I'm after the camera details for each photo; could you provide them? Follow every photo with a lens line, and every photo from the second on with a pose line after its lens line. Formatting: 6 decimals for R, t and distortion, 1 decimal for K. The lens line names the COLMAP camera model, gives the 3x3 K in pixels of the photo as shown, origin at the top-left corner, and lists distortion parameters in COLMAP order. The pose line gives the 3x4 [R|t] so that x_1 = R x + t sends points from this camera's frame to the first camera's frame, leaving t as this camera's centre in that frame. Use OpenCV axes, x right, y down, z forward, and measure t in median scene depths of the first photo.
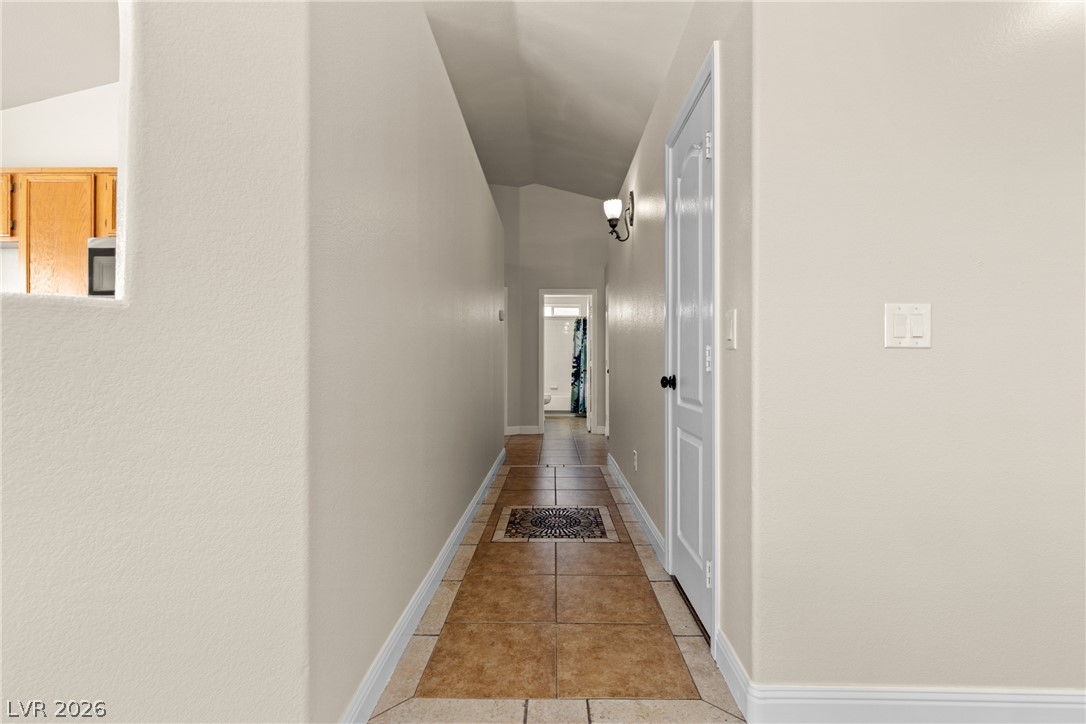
lens RADIAL K [[494.4, 0, 543.8], [0, 494.4, 362.5], [0, 0, 1]] dist [0.011635, -0.000136]
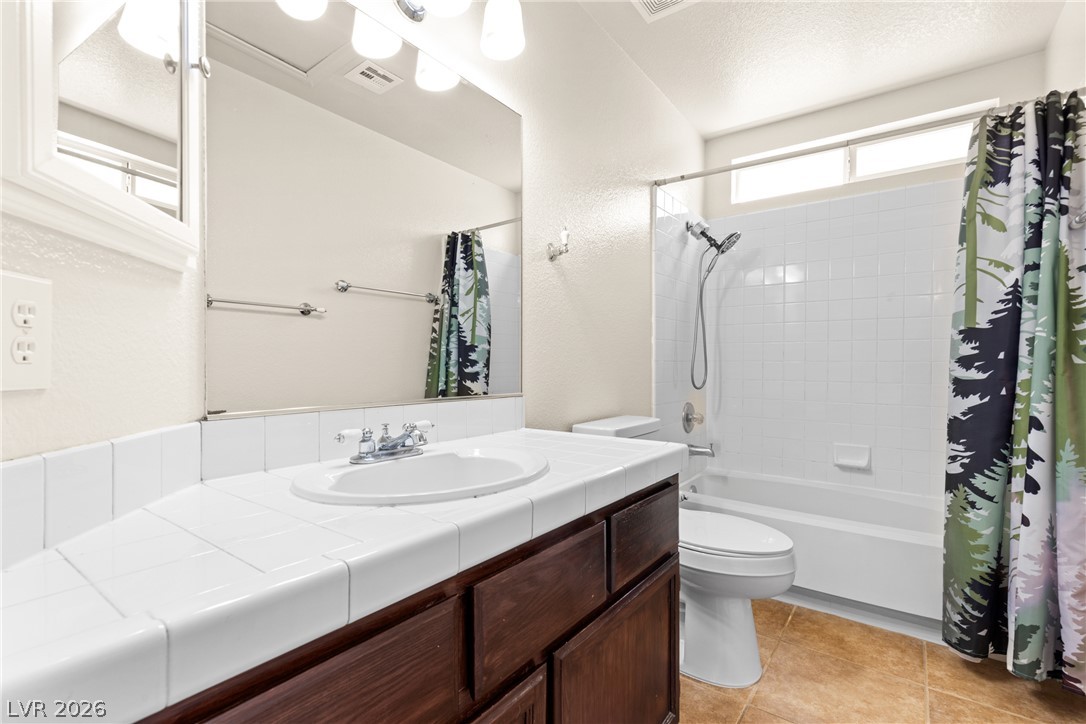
lens RADIAL K [[494.4, 0, 542.8], [0, 494.4, 365.2], [0, 0, 1]] dist [0.011635, -0.000136]
pose [[0.813738, 0.004081, -0.581217, 0.041724], [-0.002636, 0.999991, 0.003332, 0.000873], [0.581225, -0.001179, 0.813742, 0.765217]]
